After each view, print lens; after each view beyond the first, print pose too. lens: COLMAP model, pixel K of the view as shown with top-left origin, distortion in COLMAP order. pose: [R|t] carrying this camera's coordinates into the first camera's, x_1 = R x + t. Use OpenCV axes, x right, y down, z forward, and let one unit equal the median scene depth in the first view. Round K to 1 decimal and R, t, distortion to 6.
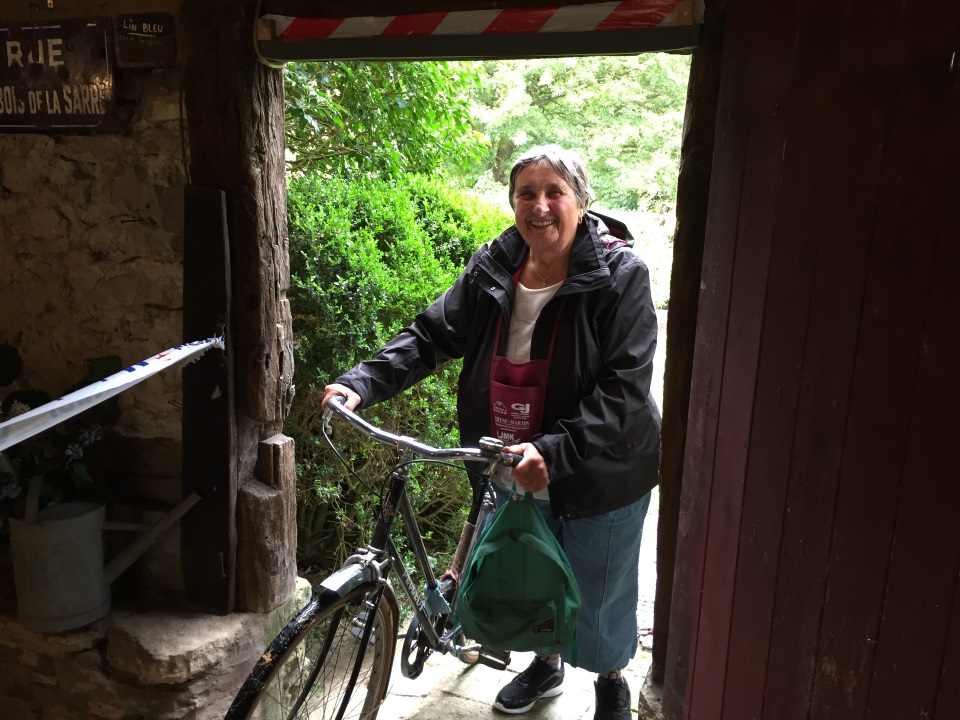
lens RADIAL K [[809.2, 0, 527.5], [0, 809.2, 365.1], [0, 0, 1]] dist [0.049565, -0.031553]
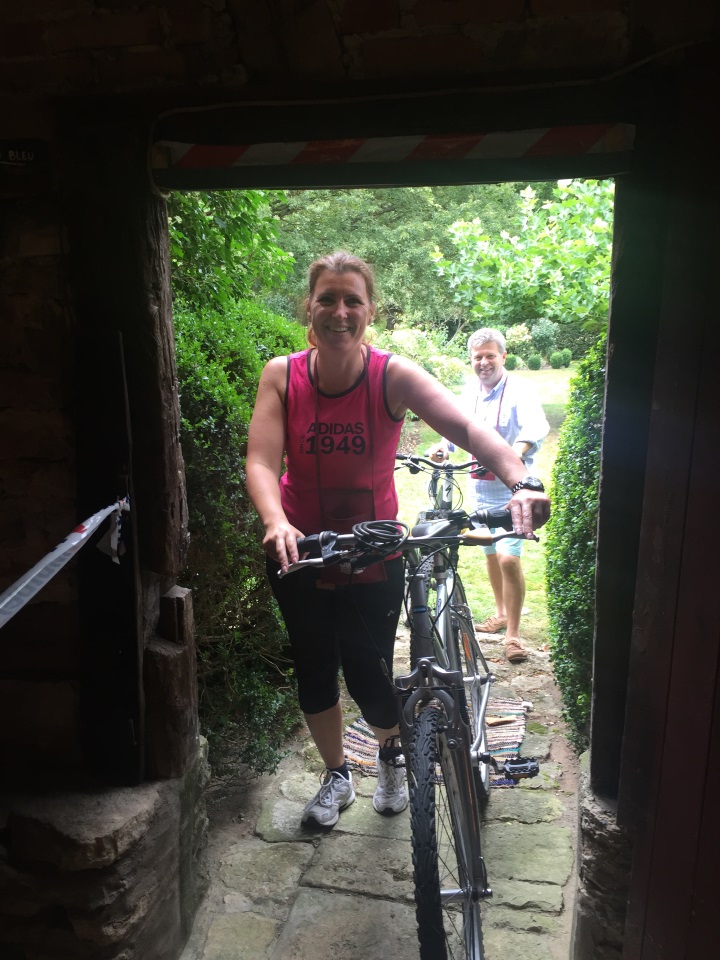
lens RADIAL K [[809.2, 0, 359.8], [0, 809.2, 480.6], [0, 0, 1]] dist [0.049565, -0.031553]
pose [[0.983249, -0.073181, 0.166932, -0.260204], [0.072405, 0.997318, 0.010736, -0.033366], [-0.167270, 0.001530, 0.985910, 0.040778]]
